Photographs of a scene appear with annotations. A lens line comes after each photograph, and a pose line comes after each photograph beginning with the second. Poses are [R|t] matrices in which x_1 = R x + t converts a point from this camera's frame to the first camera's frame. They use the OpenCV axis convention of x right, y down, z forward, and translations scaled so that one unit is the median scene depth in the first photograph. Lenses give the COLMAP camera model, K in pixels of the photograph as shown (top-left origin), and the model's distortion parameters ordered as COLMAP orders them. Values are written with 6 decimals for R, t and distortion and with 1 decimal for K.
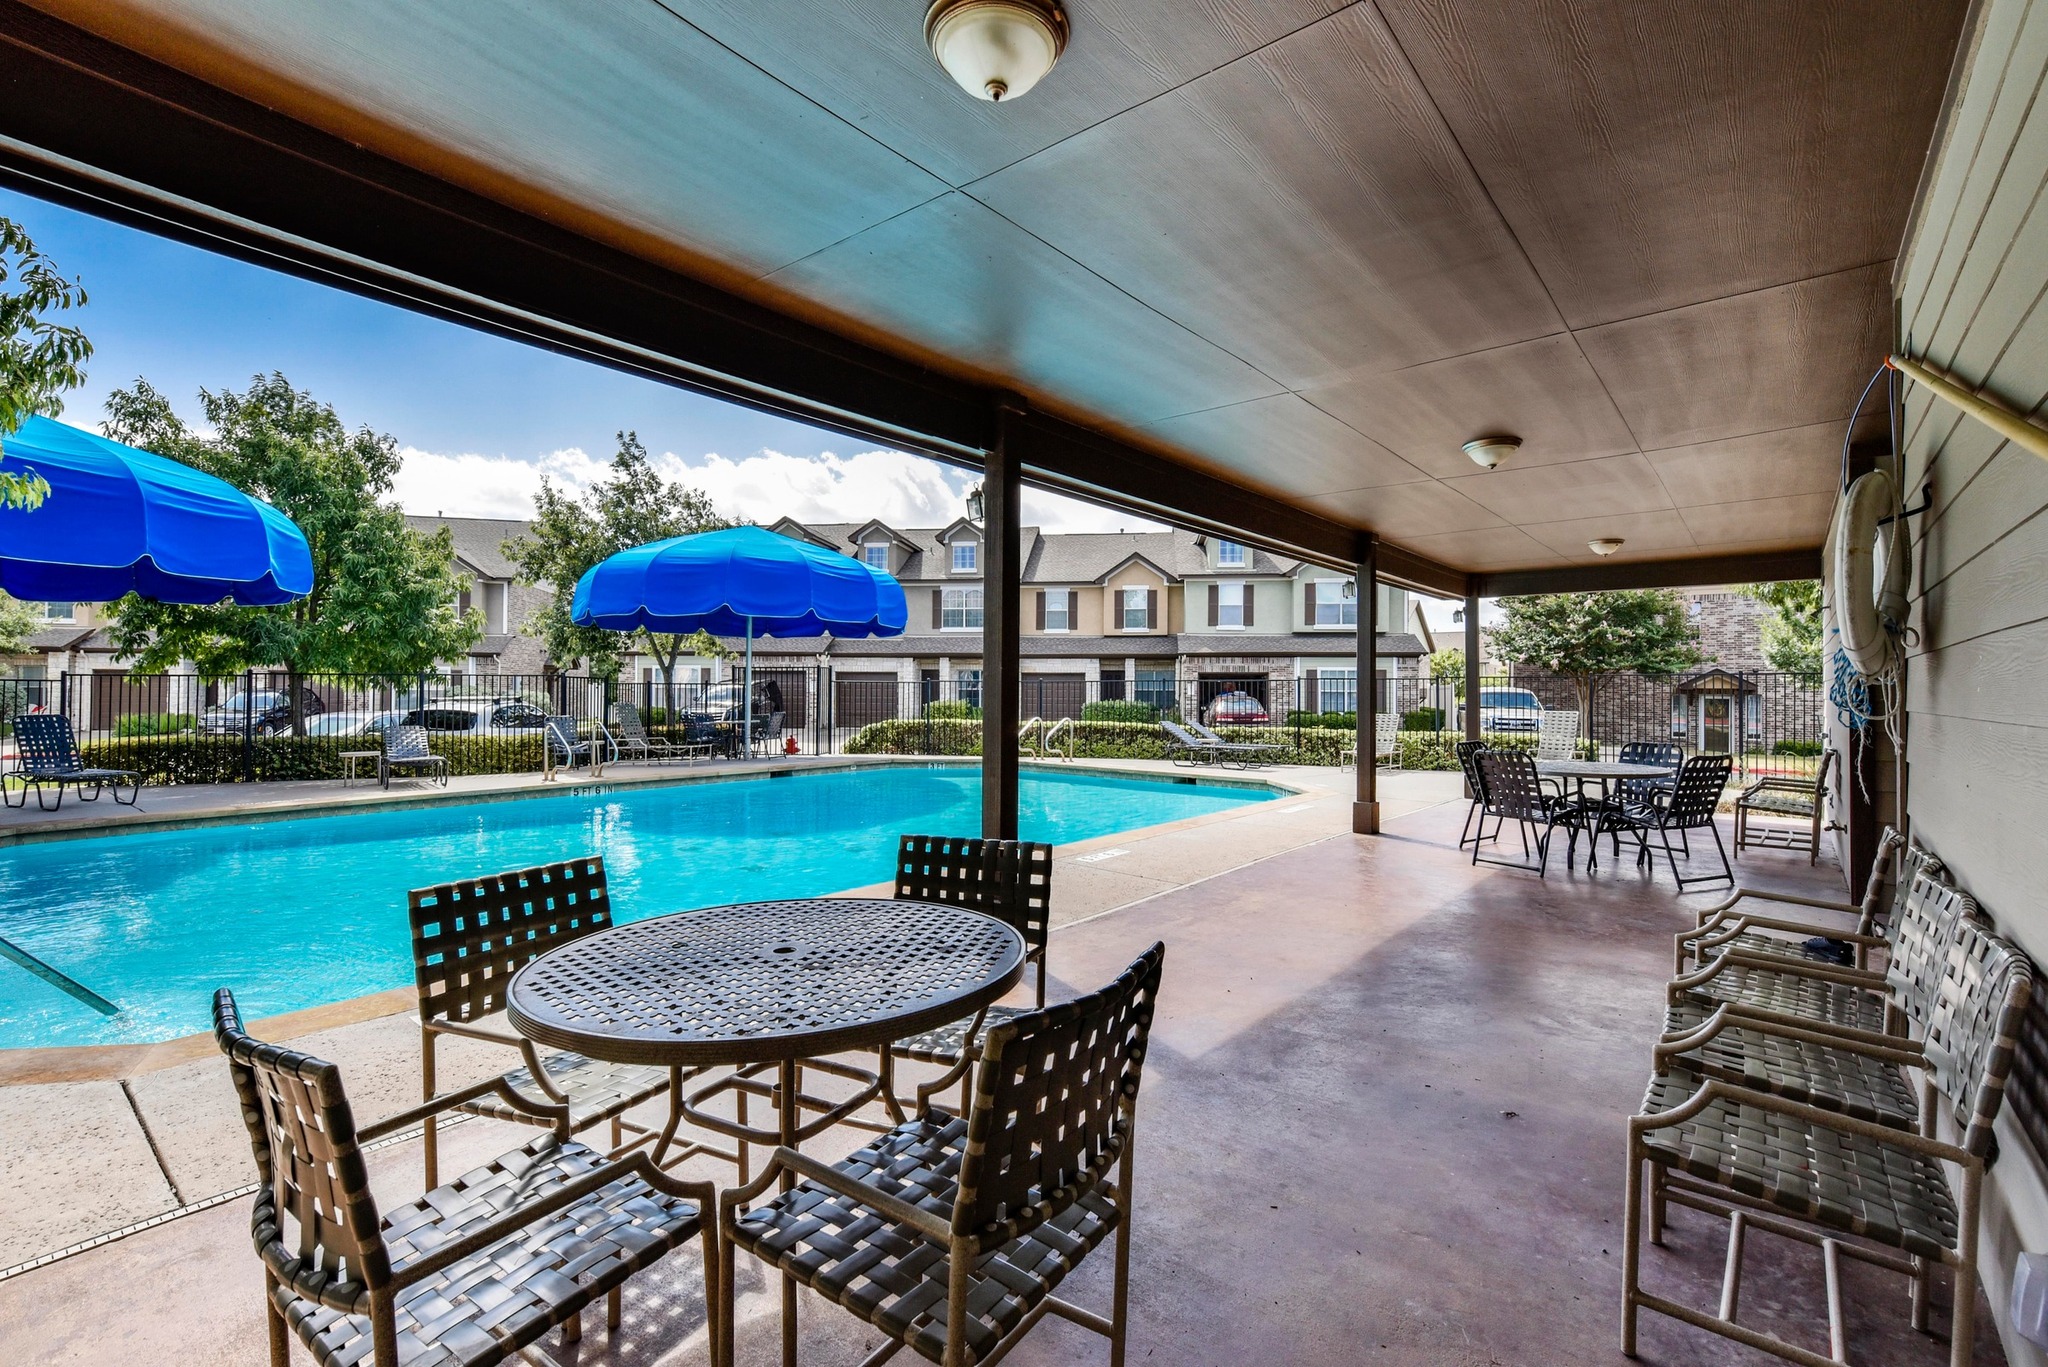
lens RADIAL K [[898.4, 0, 1024.0], [0, 898.4, 683.5], [0, 0, 1]] dist [-0.015083, 0.000192]
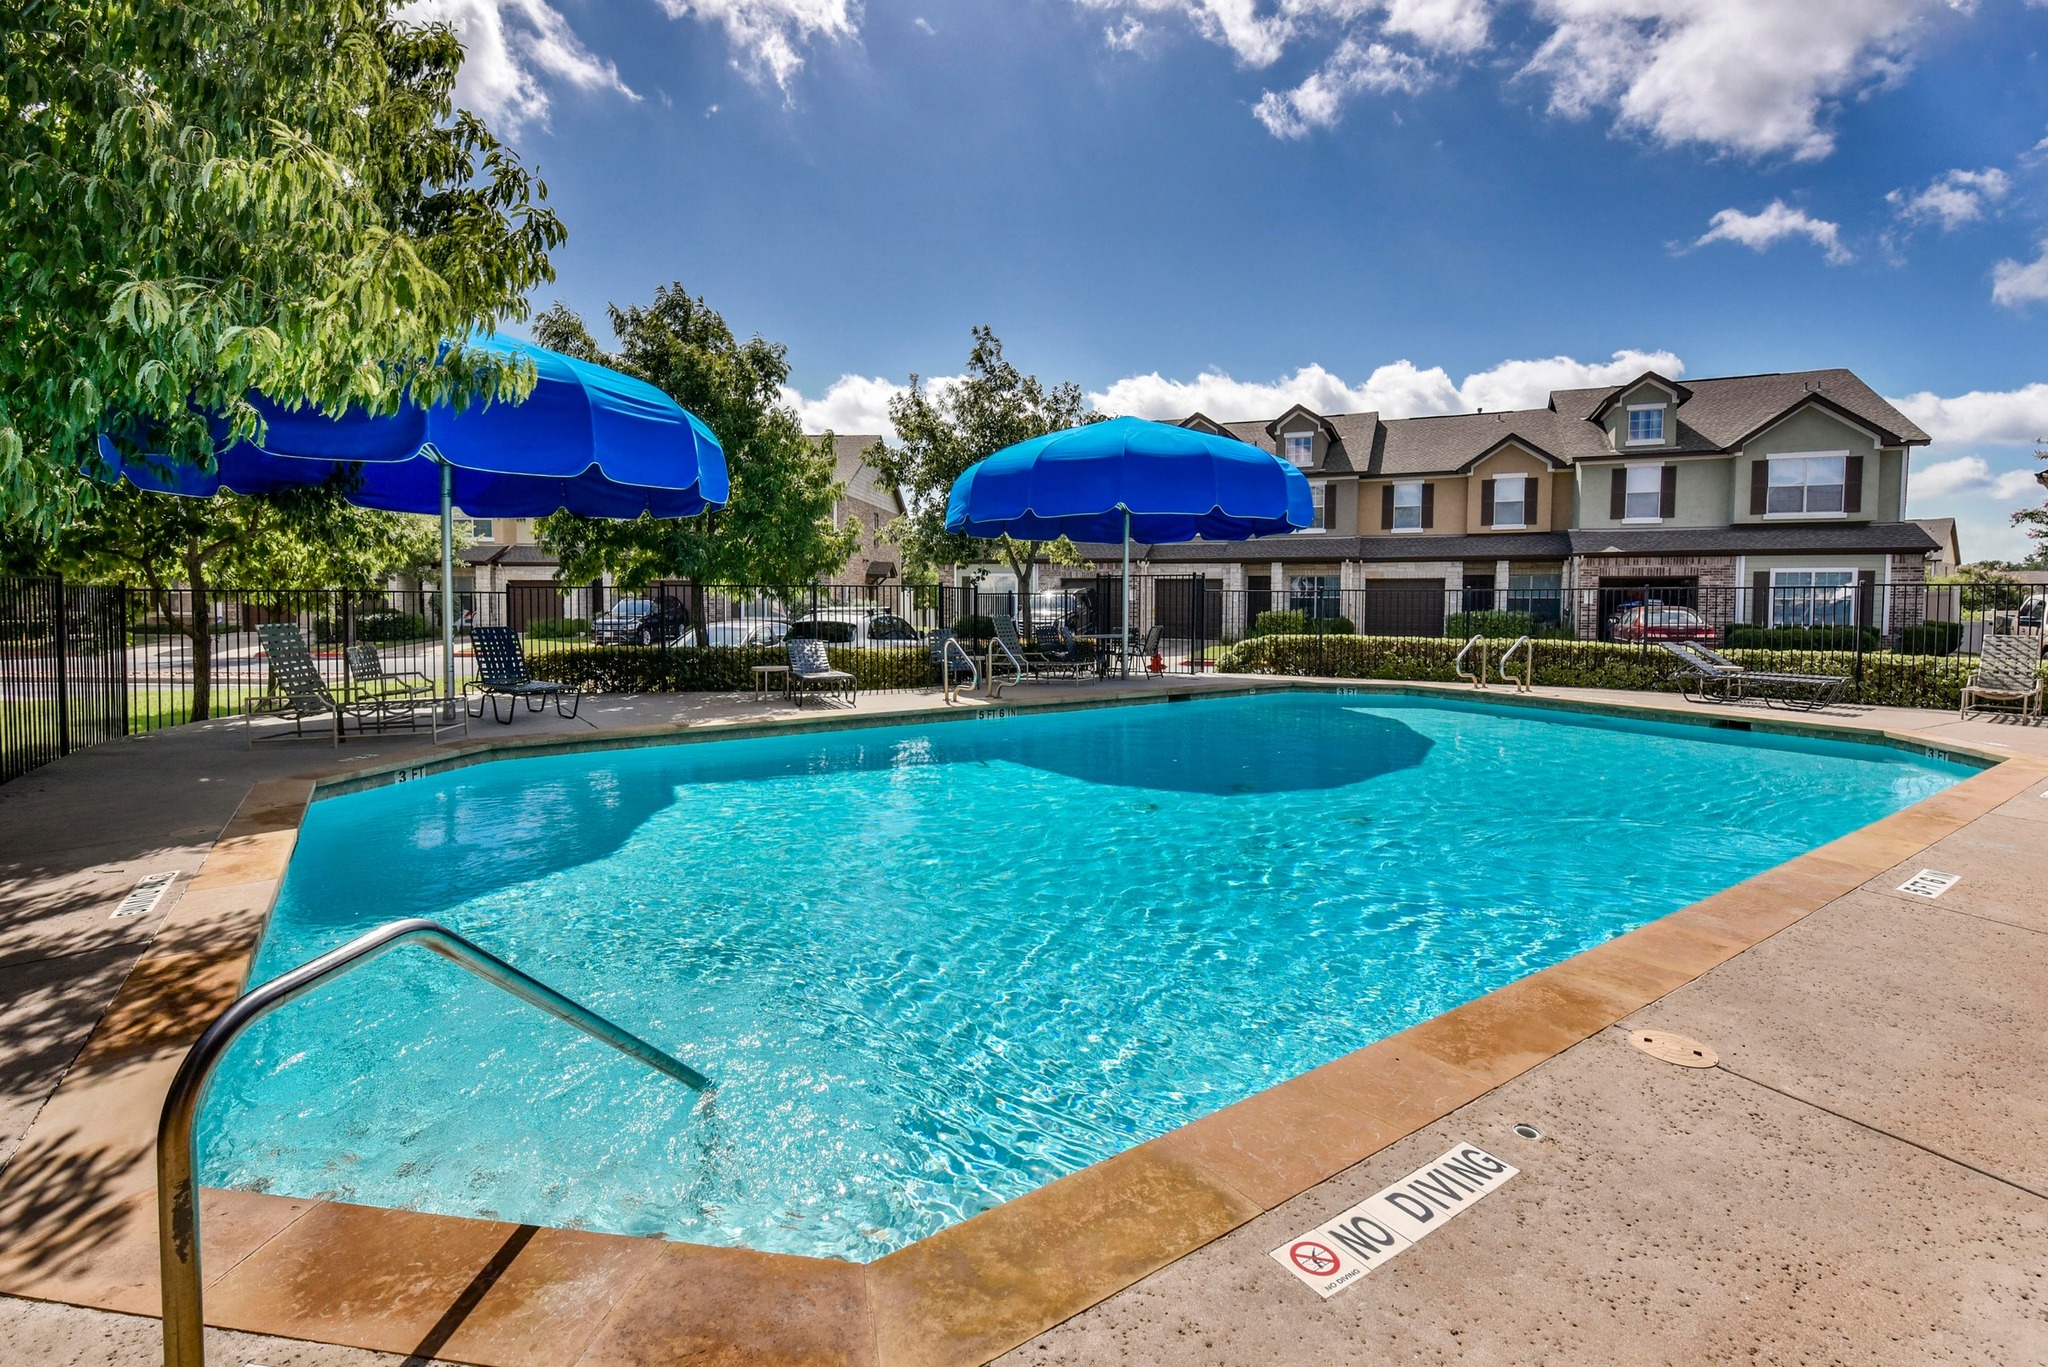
lens RADIAL K [[918.3, 0, 1024.1], [0, 918.3, 621.8], [0, 0, 1]] dist [0.020483, -0.000061]
pose [[0.957079, 0.007538, -0.289731, -0.118245], [0.002692, 0.999387, 0.034895, -0.003677], [0.289816, -0.034177, 0.956472, 0.075843]]
